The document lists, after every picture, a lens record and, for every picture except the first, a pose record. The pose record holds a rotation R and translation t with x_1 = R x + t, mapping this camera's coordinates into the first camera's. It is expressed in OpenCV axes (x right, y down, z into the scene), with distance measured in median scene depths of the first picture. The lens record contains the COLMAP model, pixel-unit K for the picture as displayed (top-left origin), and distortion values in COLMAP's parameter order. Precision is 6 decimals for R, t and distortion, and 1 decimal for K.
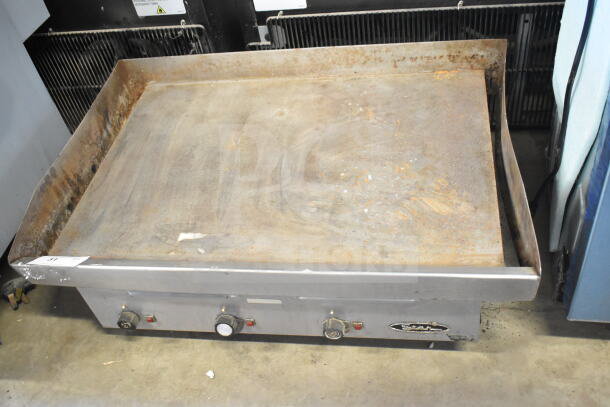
lens RADIAL K [[613.1, 0, 305.0], [0, 613.1, 203.5], [0, 0, 1]] dist [-0.004388, -0.005694]
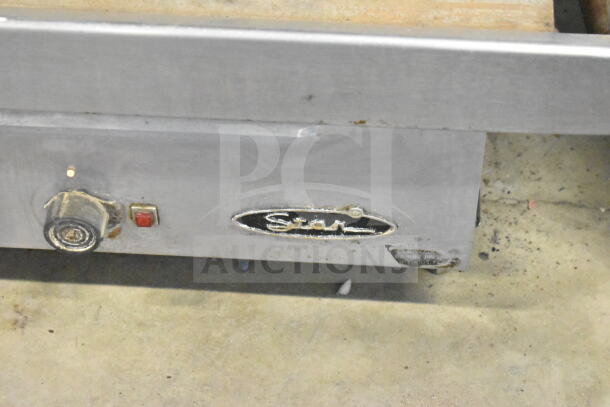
lens RADIAL K [[1427.2, 0, 305.0], [0, 1427.2, 203.5], [0, 0, 1]] dist [-0.003602, -0.058128]
pose [[0.986280, 0.041164, 0.159865, 0.042307], [-0.051593, 0.996764, 0.061641, 0.126920], [-0.156810, -0.069043, 0.985212, 0.157049]]
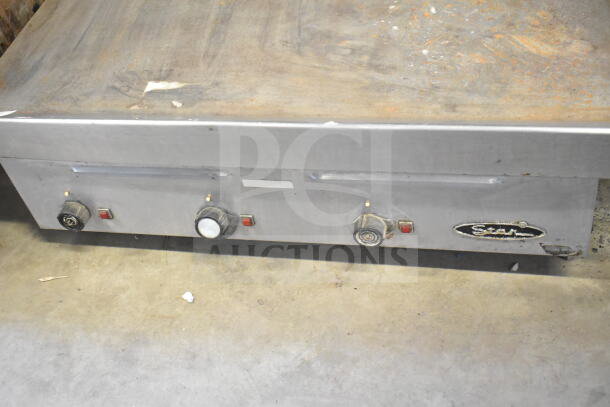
lens RADIAL K [[781.5, 0, 305.0], [0, 781.5, 203.5], [0, 0, 1]] dist [-0.012049, 0.005752]
pose [[0.997927, 0.037803, -0.052082, 0.018334], [-0.035948, 0.998701, 0.036100, 0.136697], [0.053379, -0.034153, 0.997990, 0.133374]]
